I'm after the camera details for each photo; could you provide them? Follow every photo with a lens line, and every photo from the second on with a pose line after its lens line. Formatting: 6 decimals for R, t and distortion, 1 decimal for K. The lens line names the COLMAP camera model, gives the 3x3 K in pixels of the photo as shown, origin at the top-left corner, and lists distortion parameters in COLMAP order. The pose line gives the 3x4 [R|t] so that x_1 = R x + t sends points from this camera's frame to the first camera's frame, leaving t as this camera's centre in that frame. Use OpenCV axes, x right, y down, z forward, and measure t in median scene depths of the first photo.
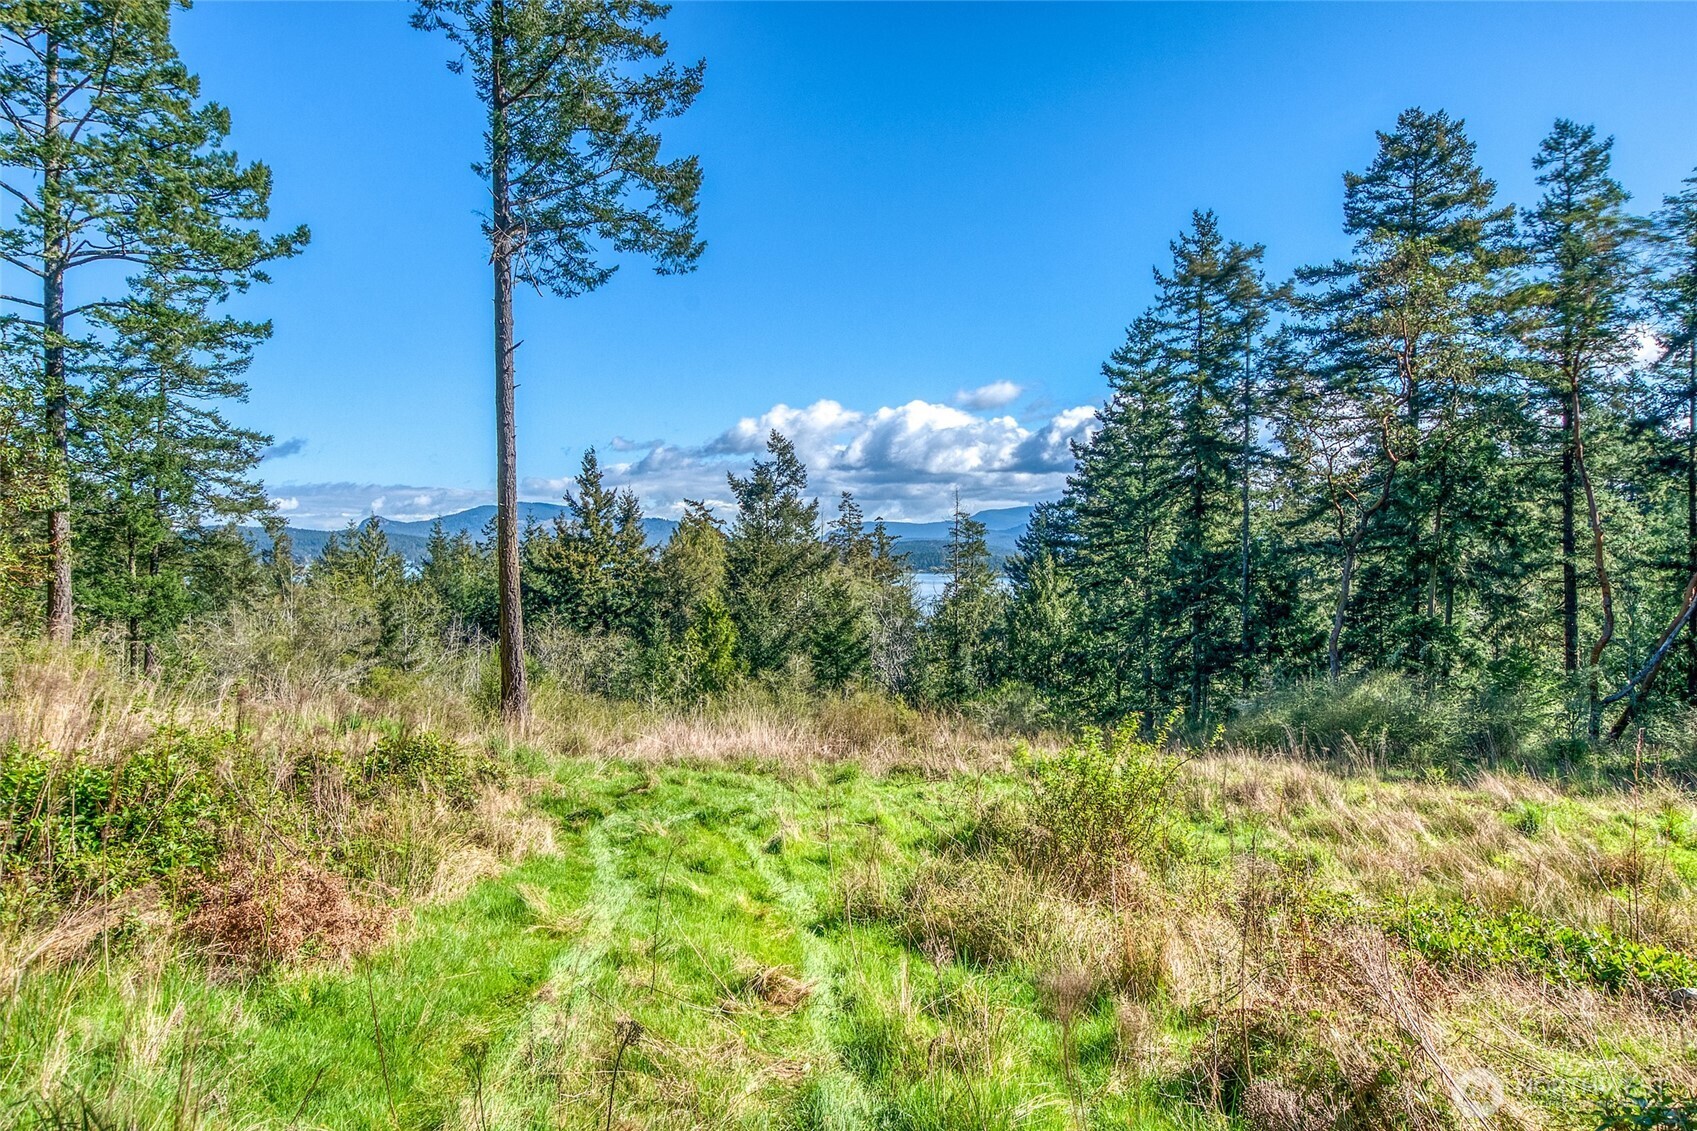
lens RADIAL K [[1197.8, 0, 847.7], [0, 1197.8, 556.9], [0, 0, 1]] dist [0.002726, 0.007794]
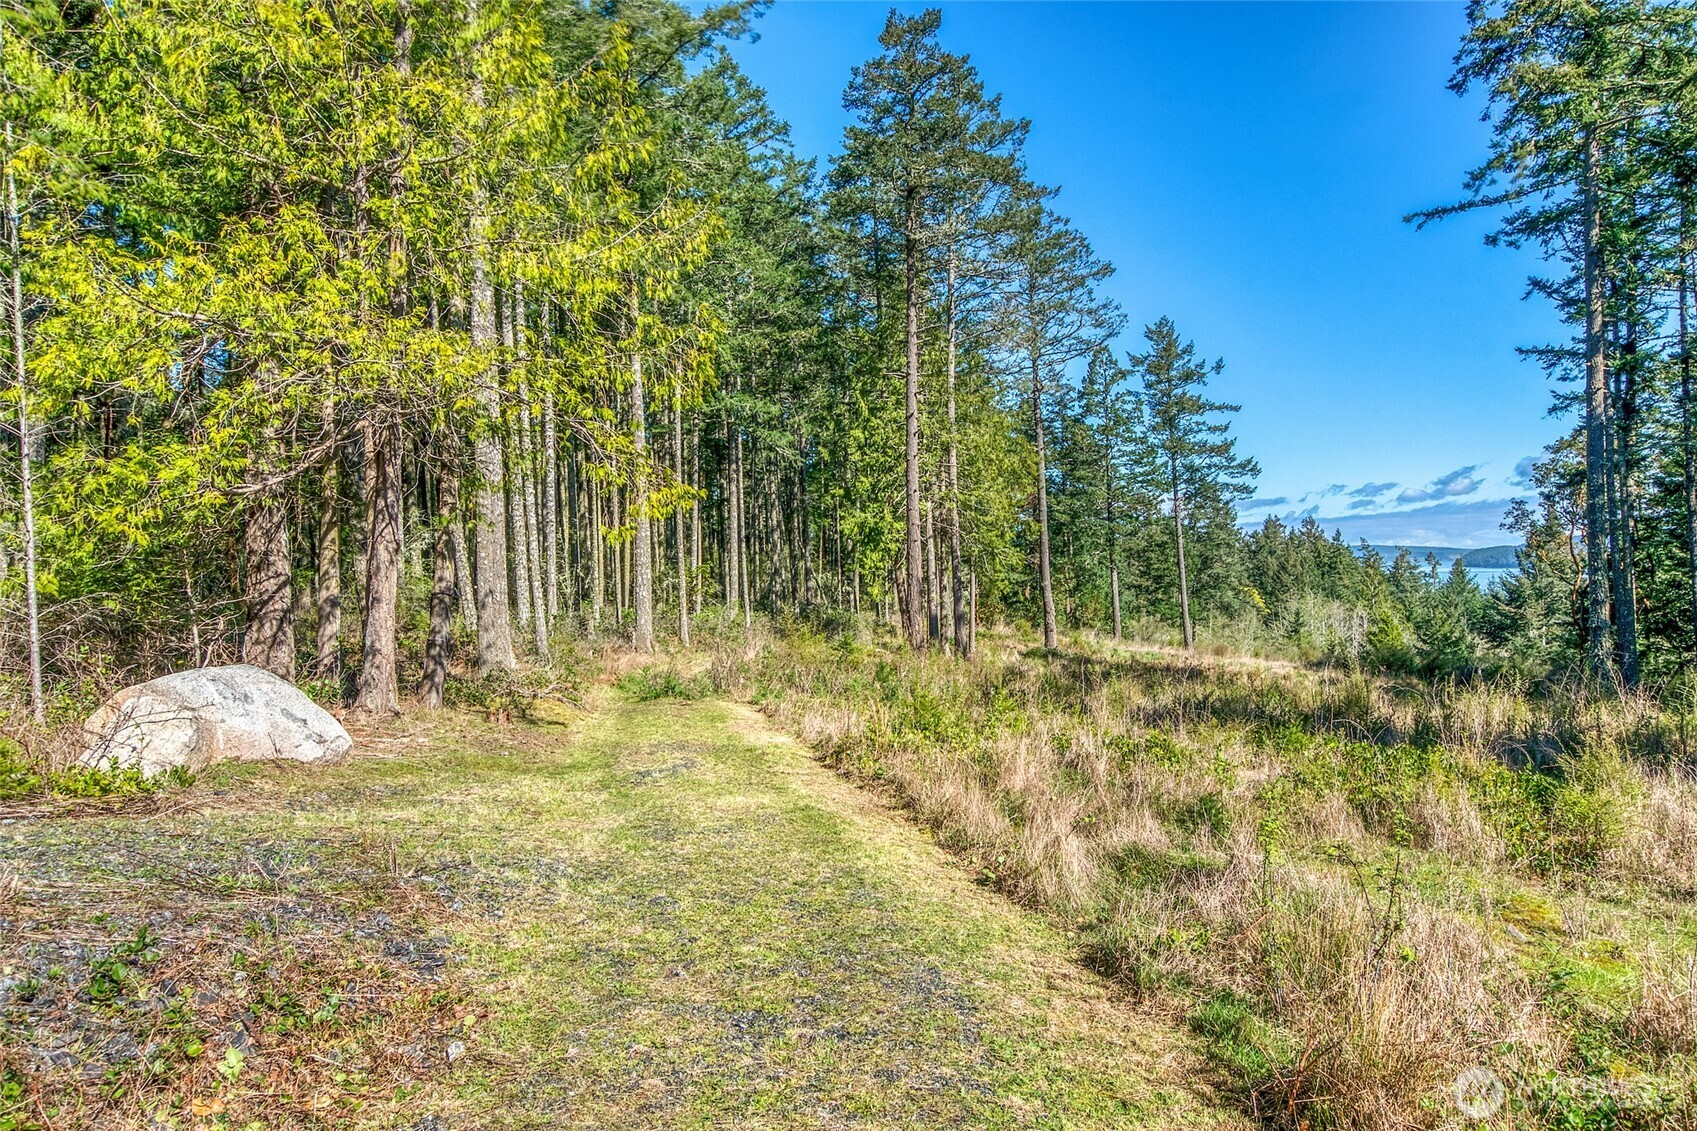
lens RADIAL K [[1136.9, 0, 847.2], [0, 1136.9, 559.4], [0, 0, 1]] dist [0.008748, 0.004682]
pose [[0.474977, -0.025669, -0.879624, 1.209902], [0.023312, 0.999591, -0.016582, -0.048450], [0.879689, -0.012630, 0.475381, -0.757412]]
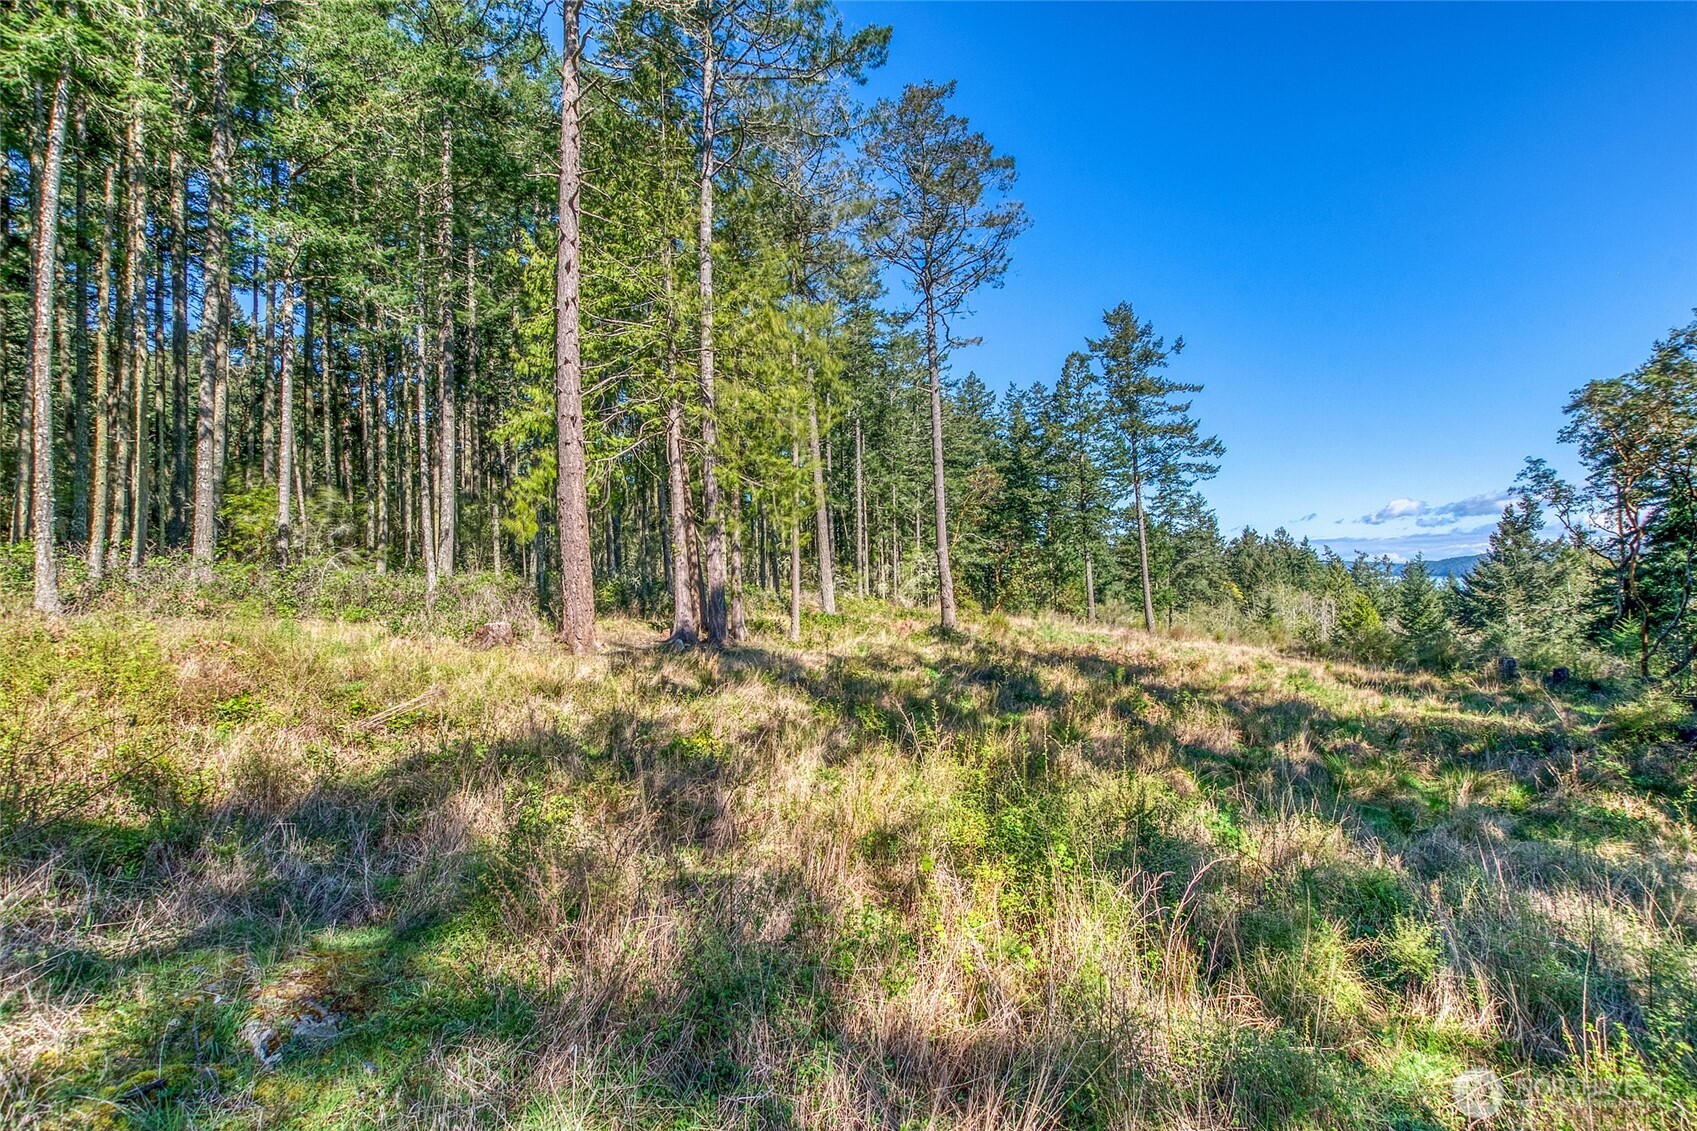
lens RADIAL K [[743.3, 0, 856.6], [0, 743.3, 558.9], [0, 0, 1]] dist [-0.016516, 0.000424]
pose [[0.349624, -0.042009, -0.935948, 0.798654], [0.021269, 0.999093, -0.036898, -0.003788], [0.936649, -0.007006, 0.350200, -0.250931]]
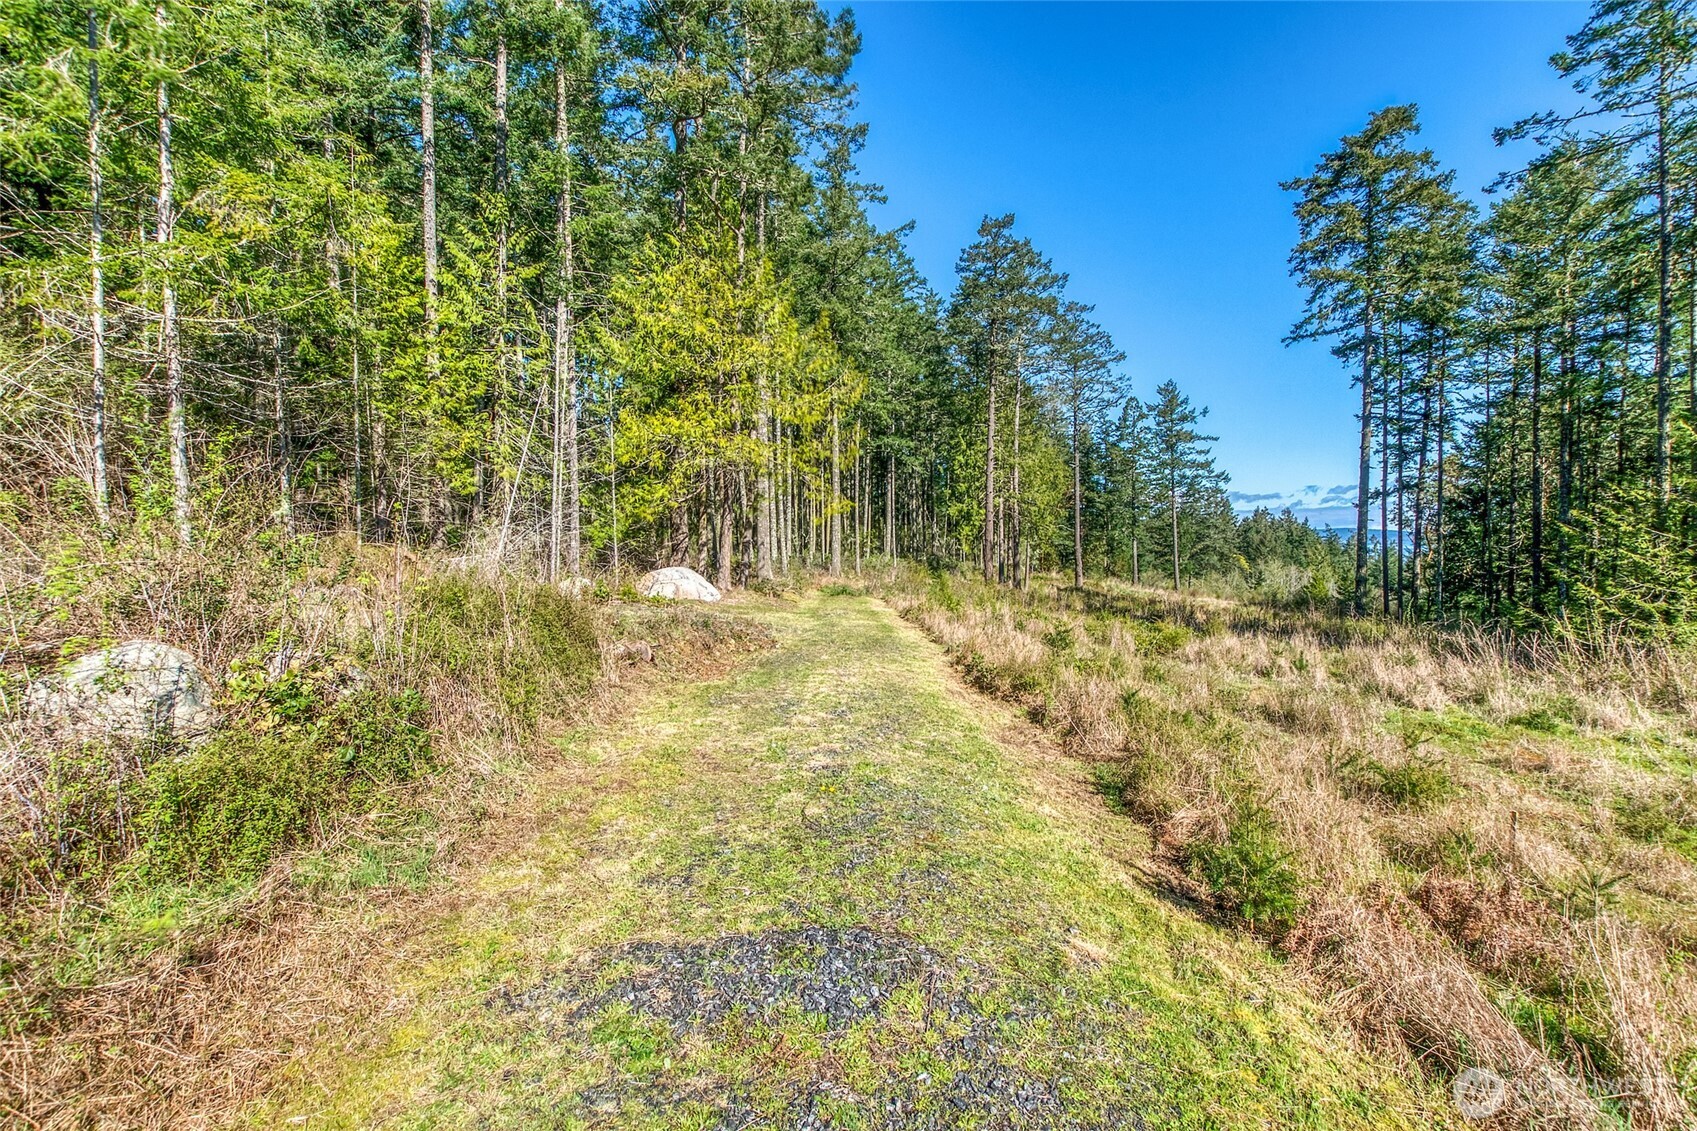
lens RADIAL K [[743.3, 0, 850.9], [0, 743.3, 558.2], [0, 0, 1]] dist [-0.016516, 0.000424]
pose [[0.324415, 0.024517, -0.945597, 1.368751], [-0.004980, 0.999694, 0.024211, -0.048861], [0.945902, -0.003146, 0.324438, -0.802273]]
